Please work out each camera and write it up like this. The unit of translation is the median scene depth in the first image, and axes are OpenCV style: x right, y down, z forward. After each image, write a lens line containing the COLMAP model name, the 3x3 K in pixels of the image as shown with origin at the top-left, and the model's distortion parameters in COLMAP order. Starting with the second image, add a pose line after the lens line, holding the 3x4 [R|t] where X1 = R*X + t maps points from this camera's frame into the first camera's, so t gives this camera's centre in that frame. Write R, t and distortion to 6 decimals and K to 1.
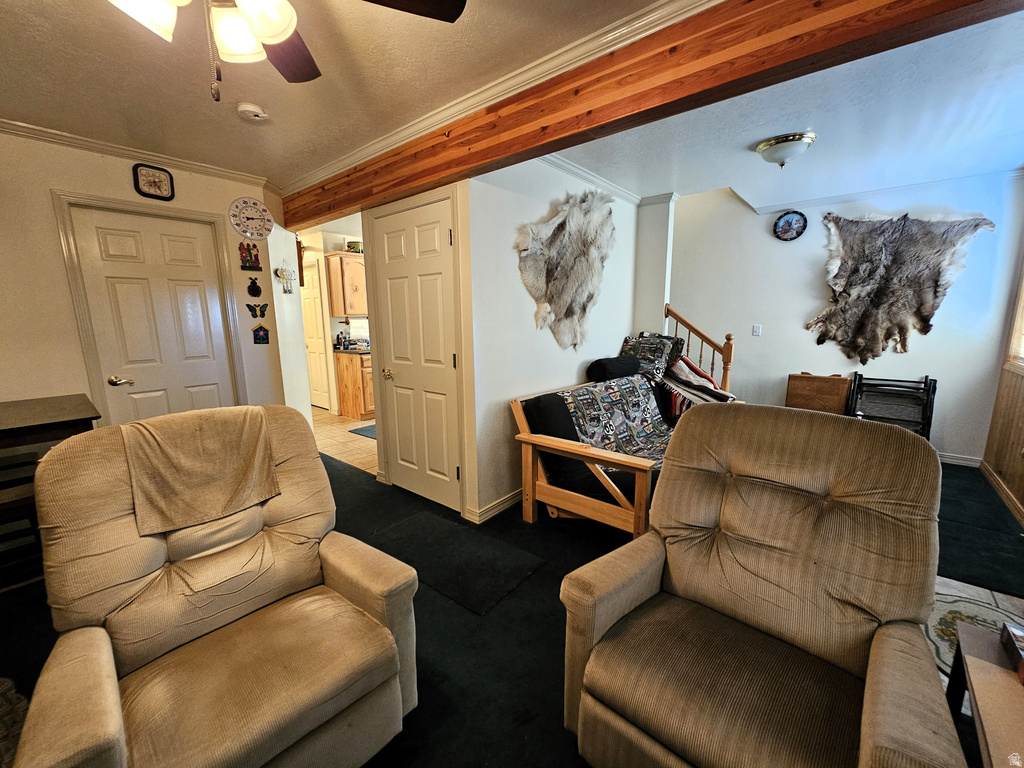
lens RADIAL K [[415.0, 0, 511.2], [0, 415.0, 390.7], [0, 0, 1]] dist [0.000076, 0.000343]
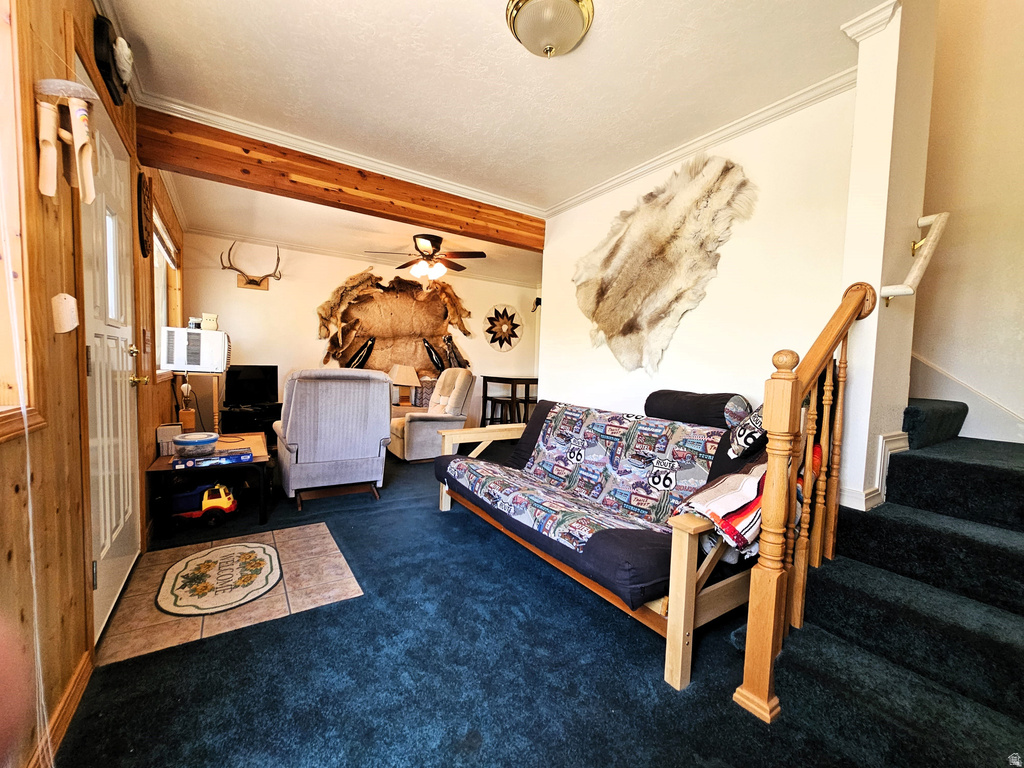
lens RADIAL K [[415.0, 0, 511.2], [0, 415.0, 390.7], [0, 0, 1]] dist [0.000076, 0.000343]
pose [[-0.277672, 0.063314, -0.958587, 1.045290], [-0.197734, 0.972694, 0.121523, -0.116150], [0.940106, 0.223289, -0.257570, 1.005826]]
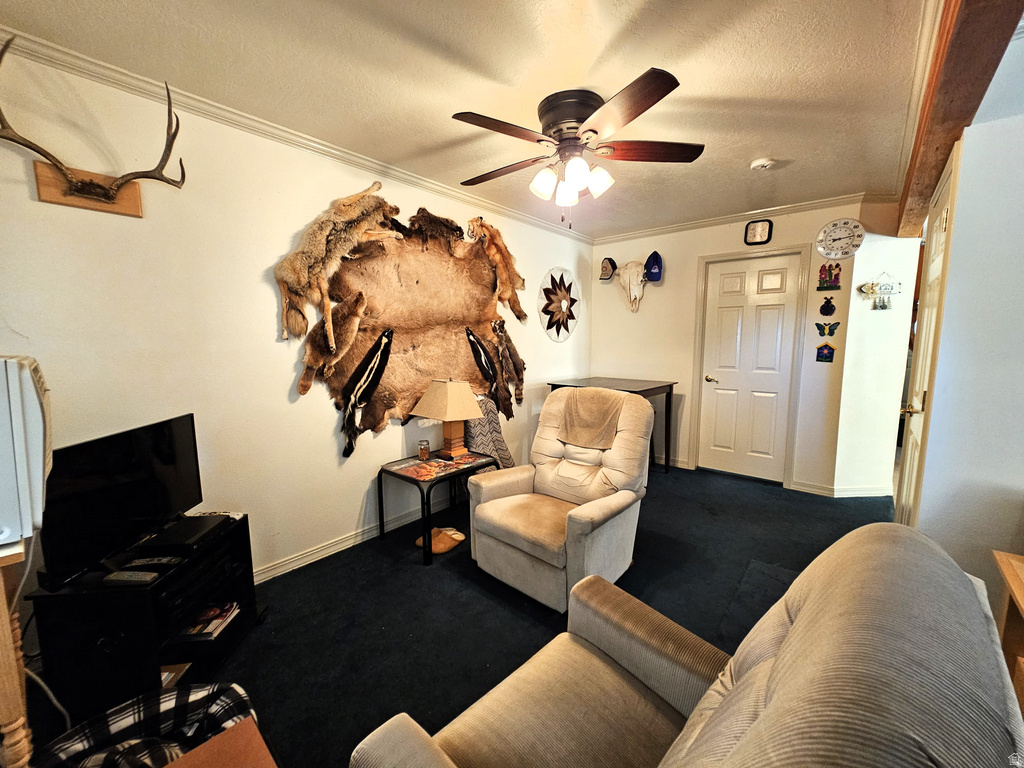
lens RADIAL K [[415.0, 0, 511.2], [0, 415.0, 390.7], [0, 0, 1]] dist [0.000076, 0.000343]
pose [[-0.009062, 0.138486, -0.990323, 0.429337], [-0.176915, 0.974518, 0.137895, -0.050799], [0.984184, 0.176453, 0.015669, 0.256795]]
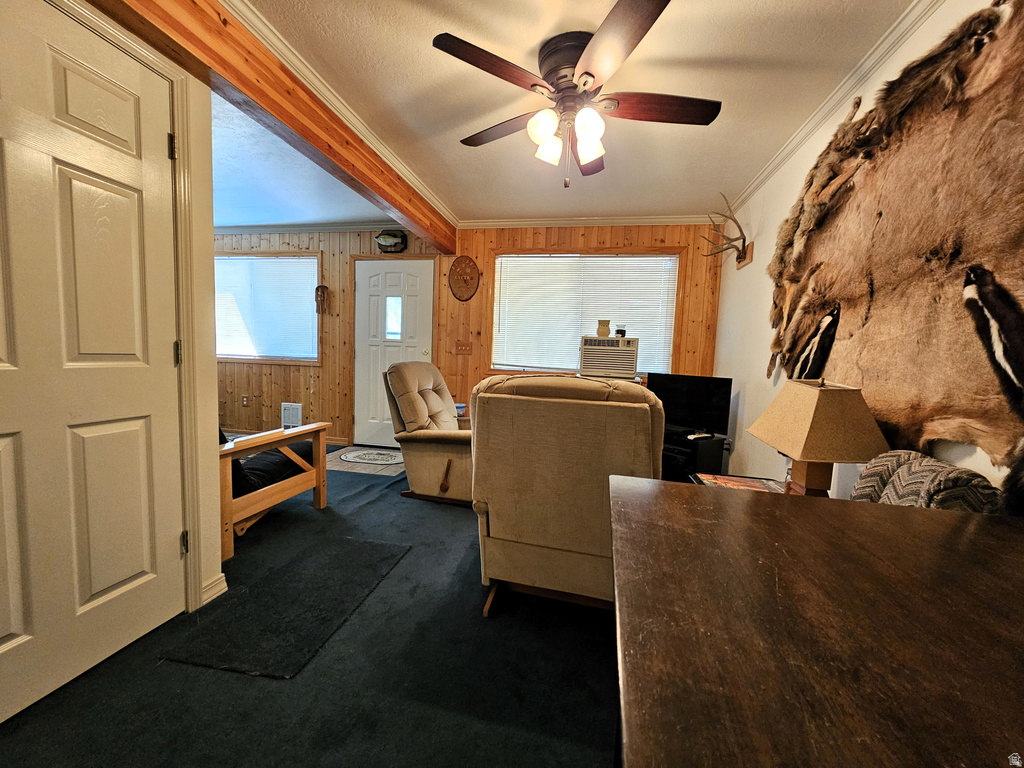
lens RADIAL K [[415.0, 0, 511.2], [0, 415.0, 390.7], [0, 0, 1]] dist [0.000076, 0.000343]
pose [[-0.481196, -0.082062, 0.872764, -0.712980], [0.122192, 0.979610, 0.159478, -0.042326], [-0.868055, 0.183385, -0.461357, 0.693638]]
